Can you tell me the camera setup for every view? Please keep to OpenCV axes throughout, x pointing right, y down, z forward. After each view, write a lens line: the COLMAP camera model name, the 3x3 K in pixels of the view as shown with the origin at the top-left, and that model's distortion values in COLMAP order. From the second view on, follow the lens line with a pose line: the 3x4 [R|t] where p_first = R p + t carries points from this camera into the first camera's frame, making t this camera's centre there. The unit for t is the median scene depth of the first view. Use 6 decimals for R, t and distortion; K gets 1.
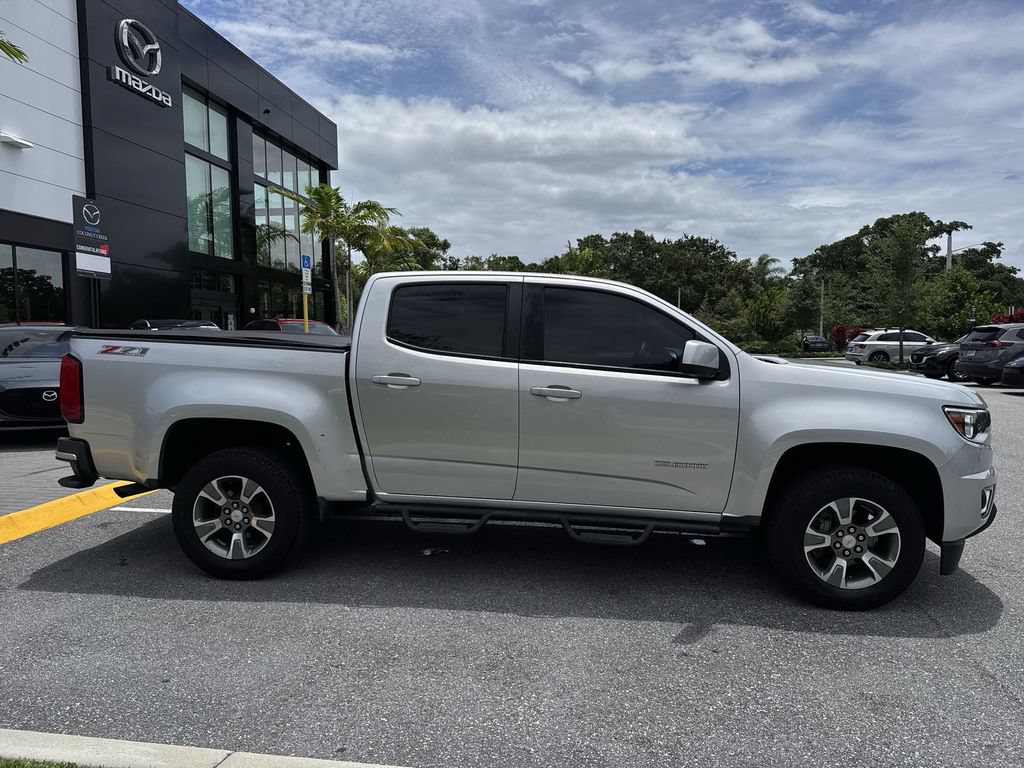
lens RADIAL K [[717.4, 0, 509.1], [0, 717.4, 385.2], [0, 0, 1]] dist [0.050915, -0.061776]
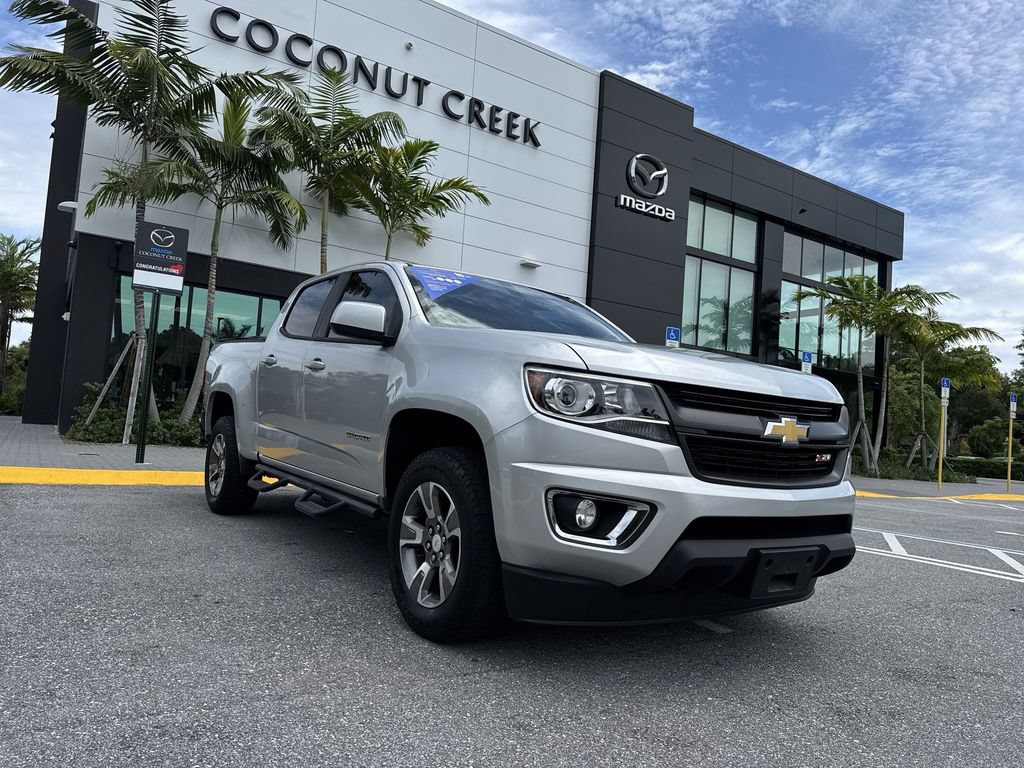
lens RADIAL K [[717.4, 0, 504.0], [0, 717.4, 386.2], [0, 0, 1]] dist [0.050915, -0.061776]
pose [[0.655598, -0.000623, -0.755110, 0.251377], [-0.119101, 0.987397, -0.104220, 0.028588], [0.745658, 0.158261, 0.647261, 0.125057]]
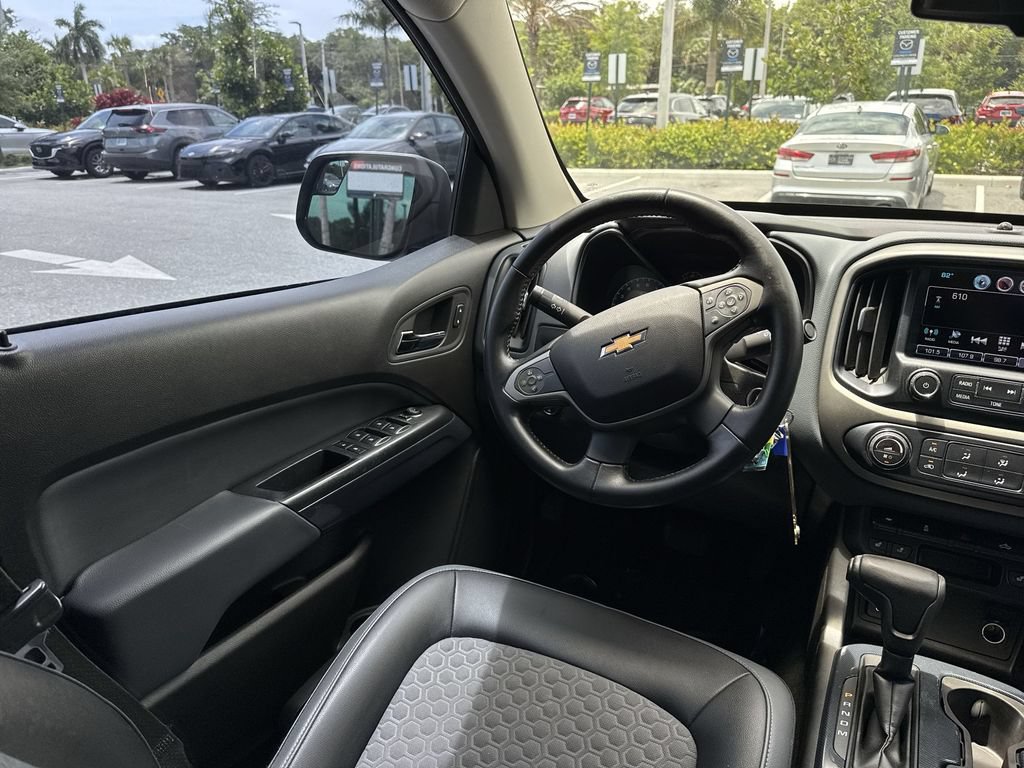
lens RADIAL K [[717.4, 0, 513.1], [0, 717.4, 383.5], [0, 0, 1]] dist [0.050915, -0.061776]
pose [[0.387865, -0.322360, 0.863507, 0.005132], [0.069012, 0.944374, 0.321551, -0.023372], [-0.919129, -0.065126, 0.388536, 0.299566]]
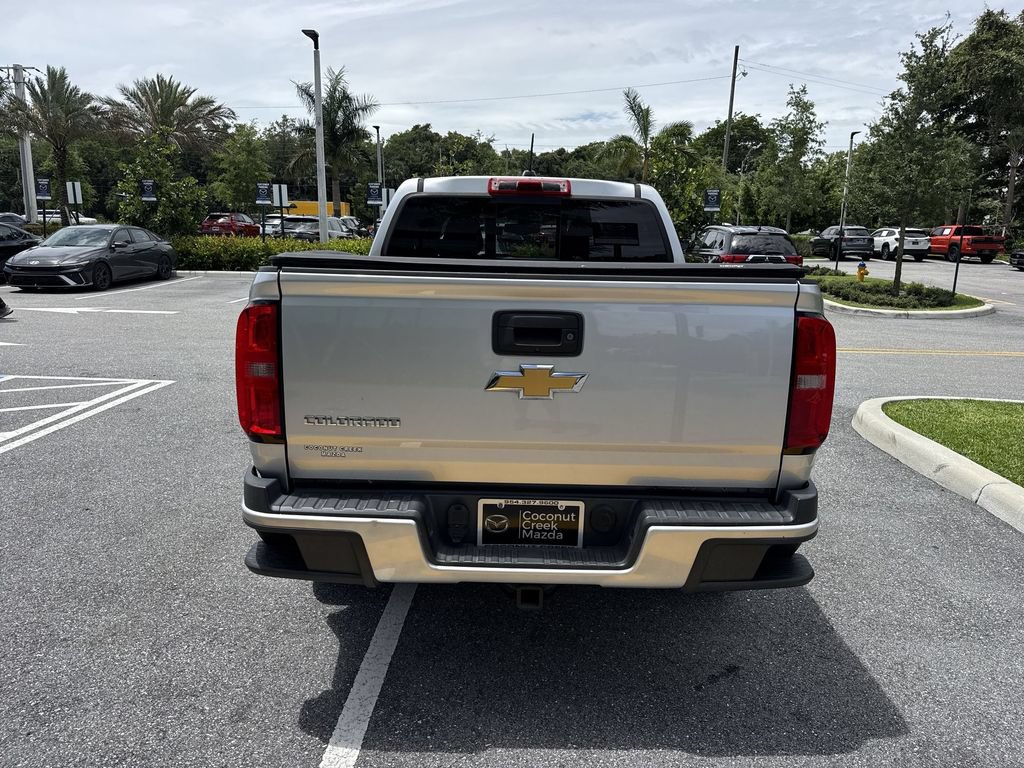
lens RADIAL K [[717.4, 0, 515.3], [0, 717.4, 381.7], [0, 0, 1]] dist [0.050915, -0.061776]
pose [[-0.110976, -0.201260, 0.973231, -0.279111], [0.047783, 0.977067, 0.207502, -0.028927], [-0.992674, 0.069532, -0.098814, 0.328135]]
